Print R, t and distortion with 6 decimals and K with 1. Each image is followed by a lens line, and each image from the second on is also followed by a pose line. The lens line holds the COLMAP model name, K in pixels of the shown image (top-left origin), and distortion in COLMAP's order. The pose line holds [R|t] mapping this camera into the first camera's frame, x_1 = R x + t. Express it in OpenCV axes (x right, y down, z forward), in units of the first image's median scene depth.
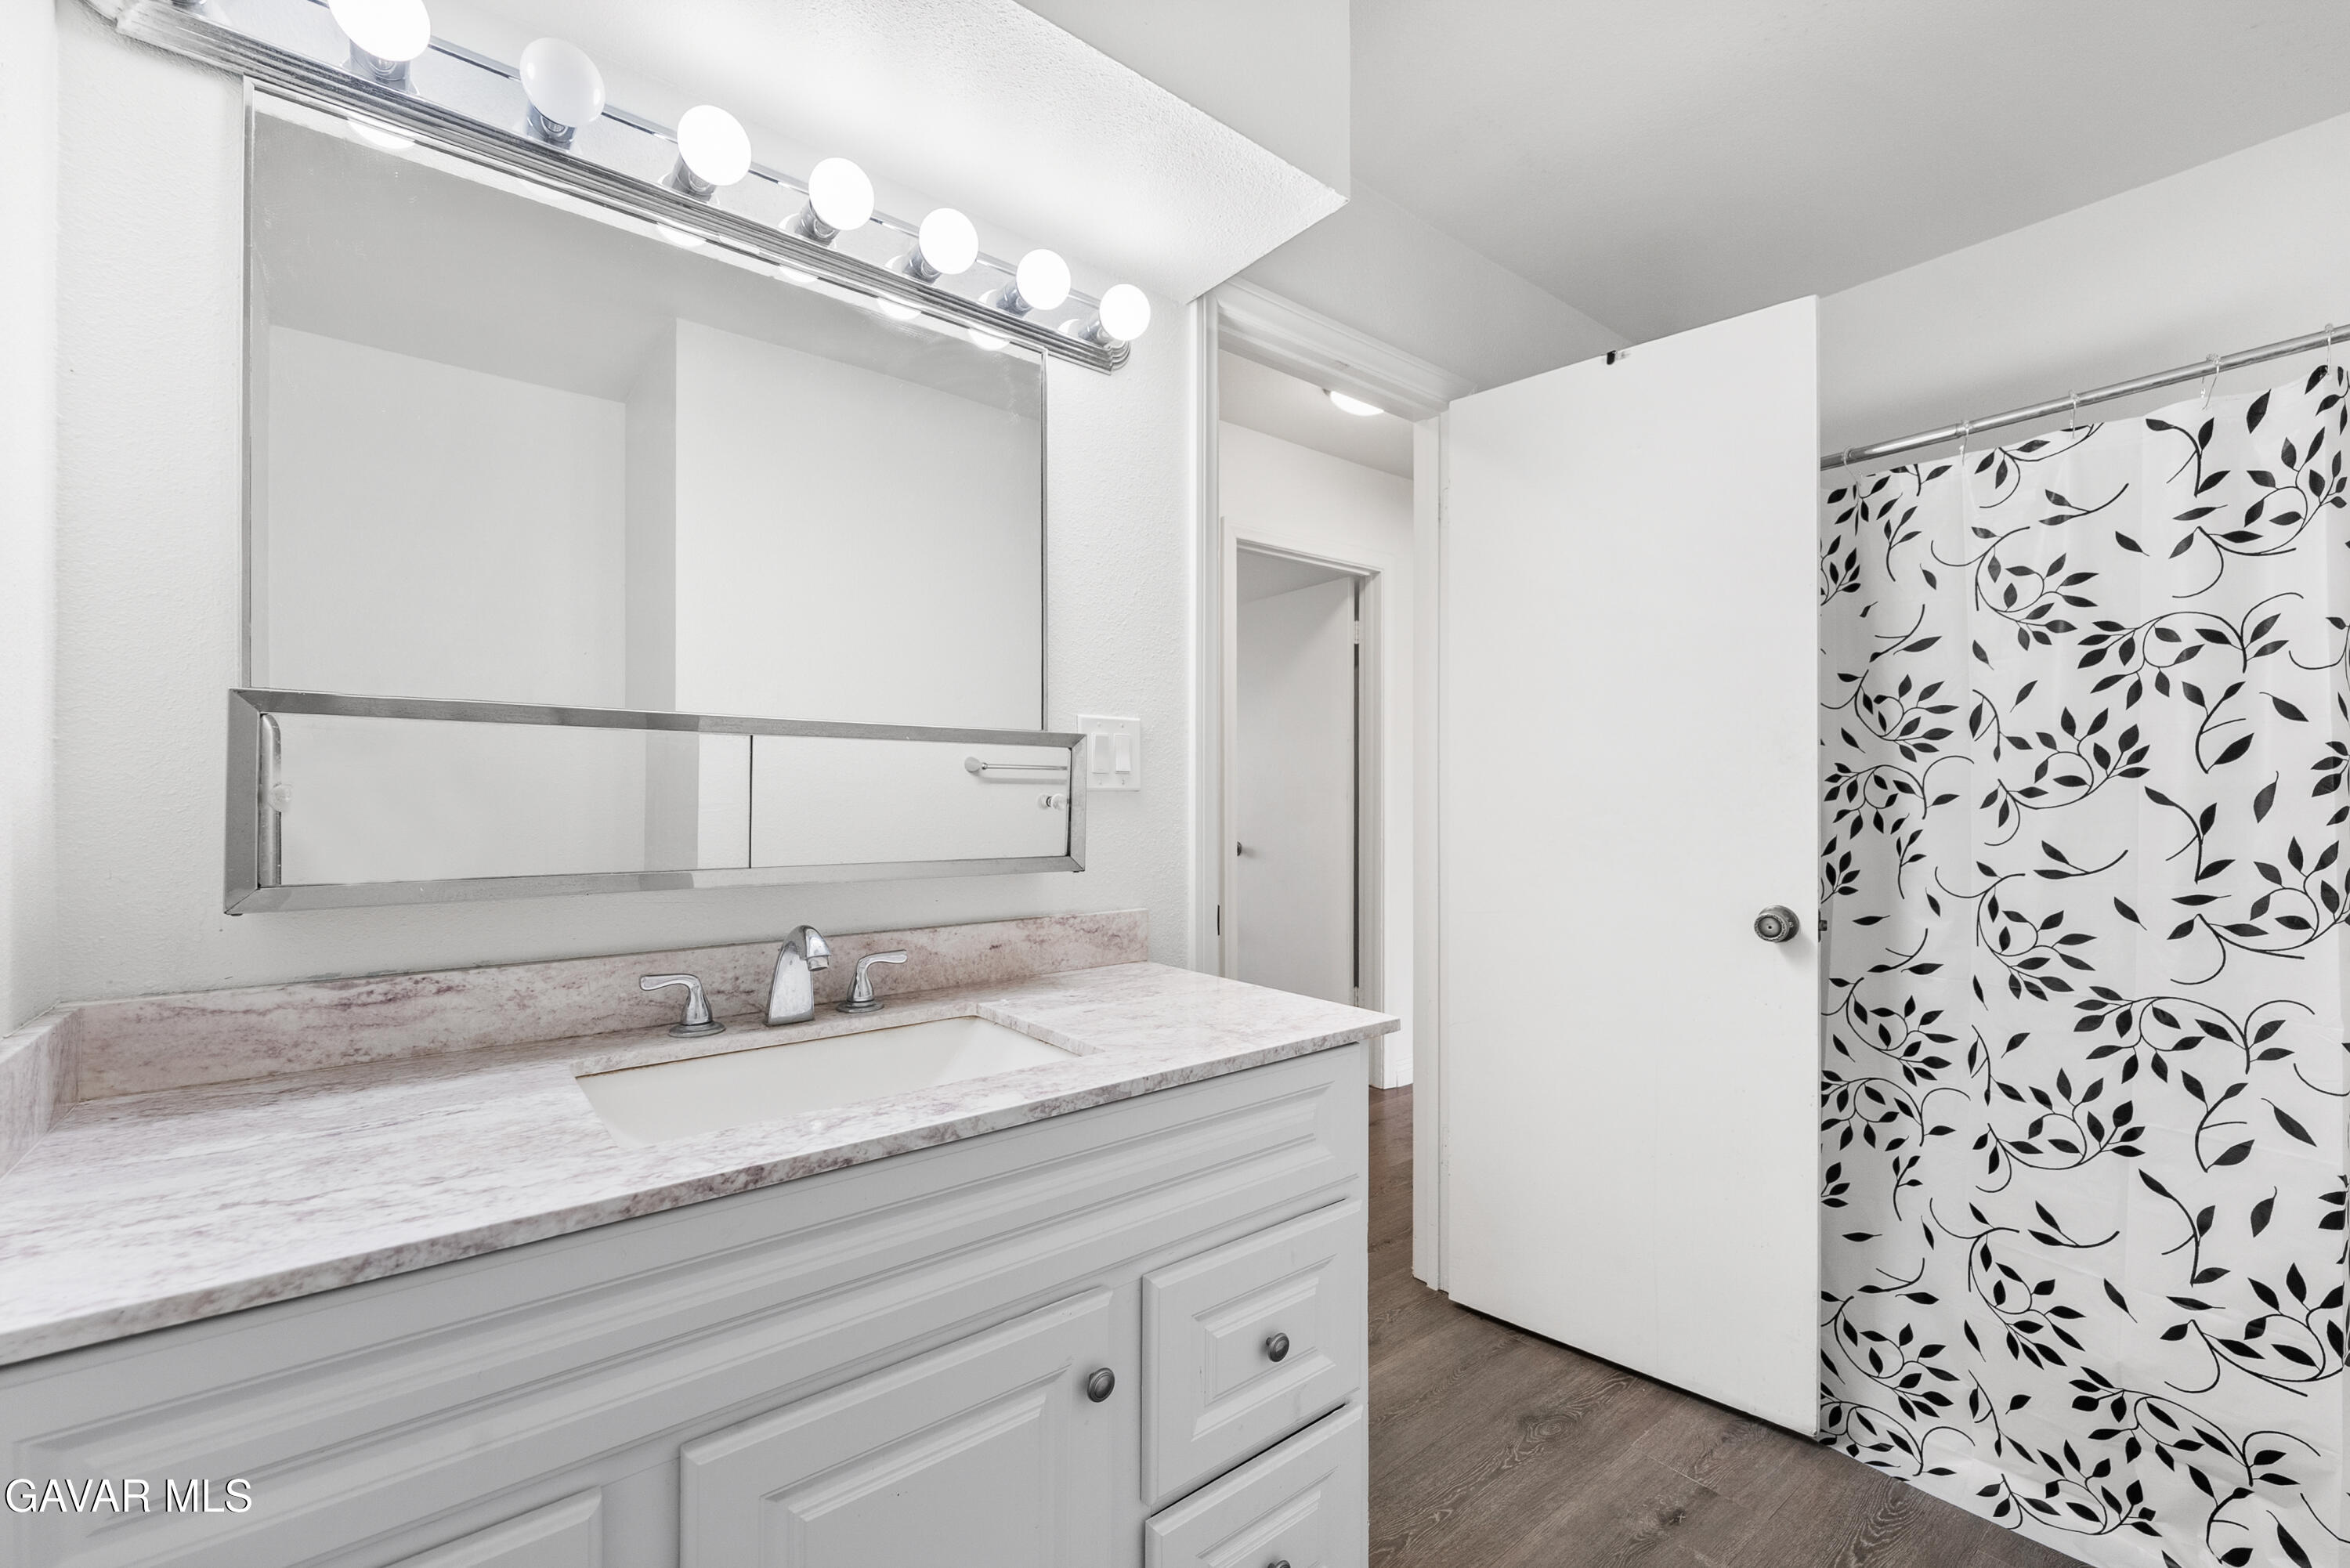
lens RADIAL K [[956.8, 0, 1178.1], [0, 956.8, 790.9], [0, 0, 1]] dist [-0.001068, -0.000297]
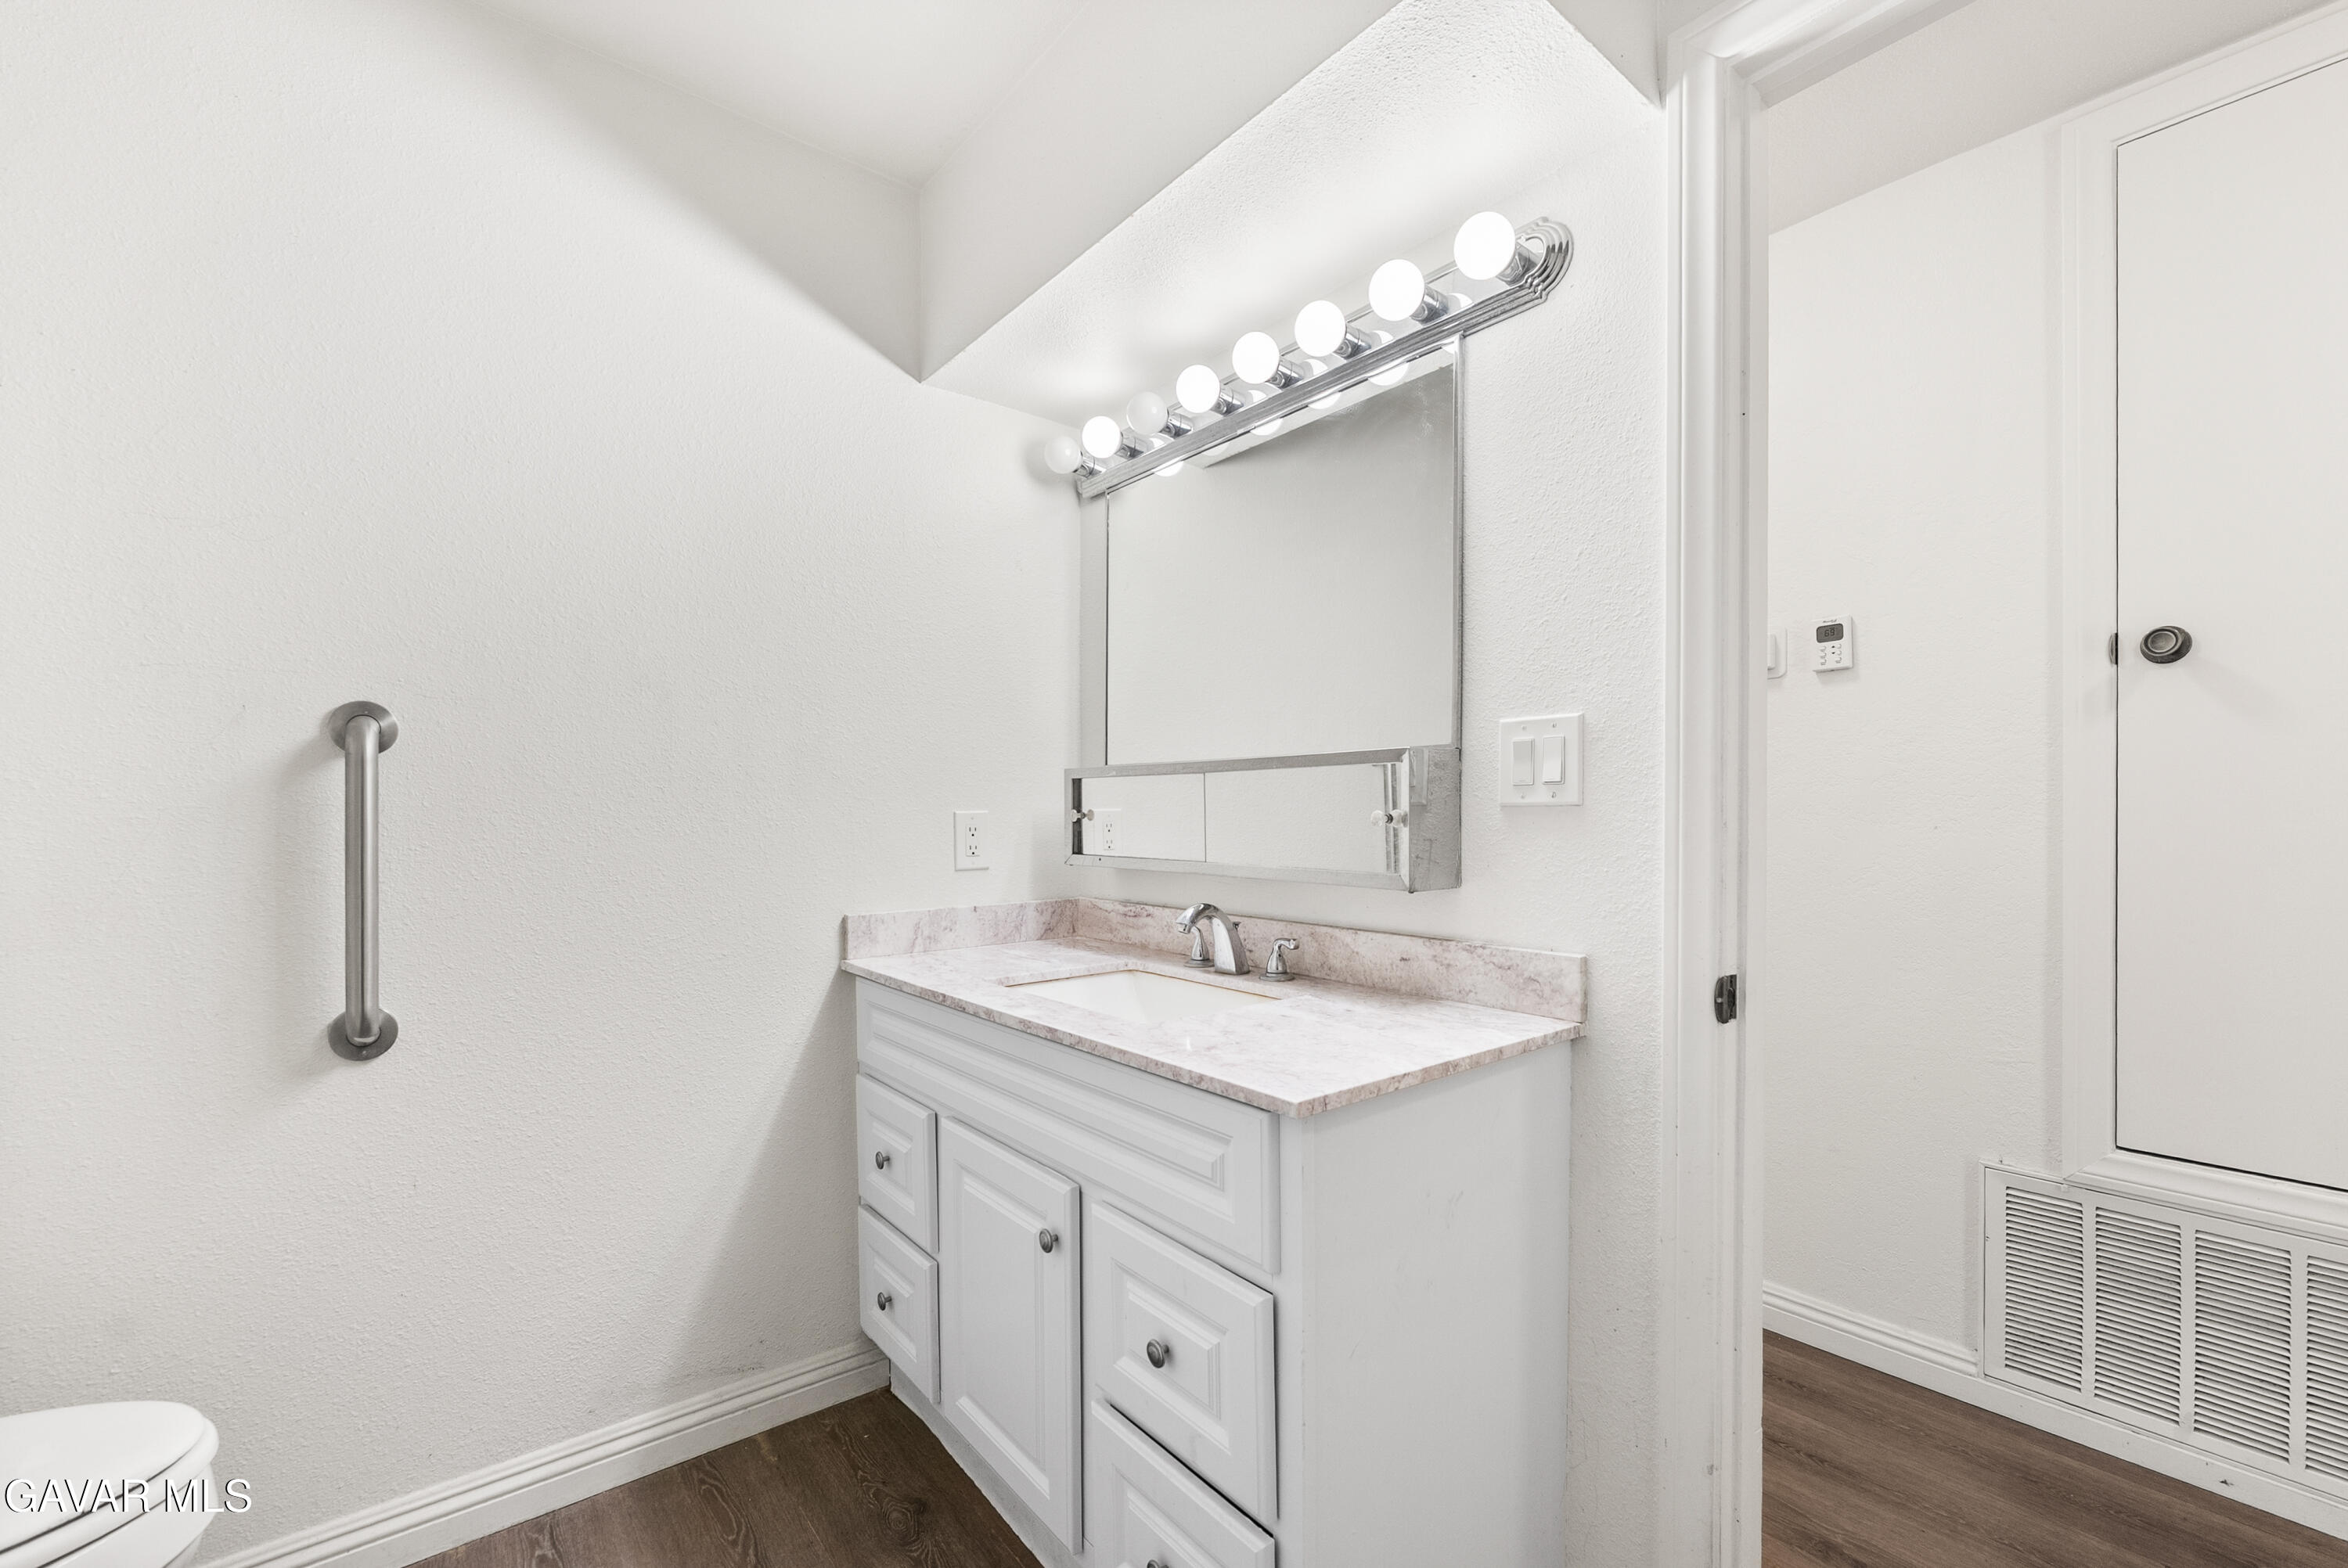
lens RADIAL K [[956.0, 0, 1177.1], [0, 956.0, 790.9], [0, 0, 1]] dist [-0.001068, -0.000297]
pose [[0.020589, -0.020786, -0.999572, 1.087896], [0.013852, 0.999694, -0.020503, -0.000449], [0.999692, -0.013423, 0.020871, 0.962197]]
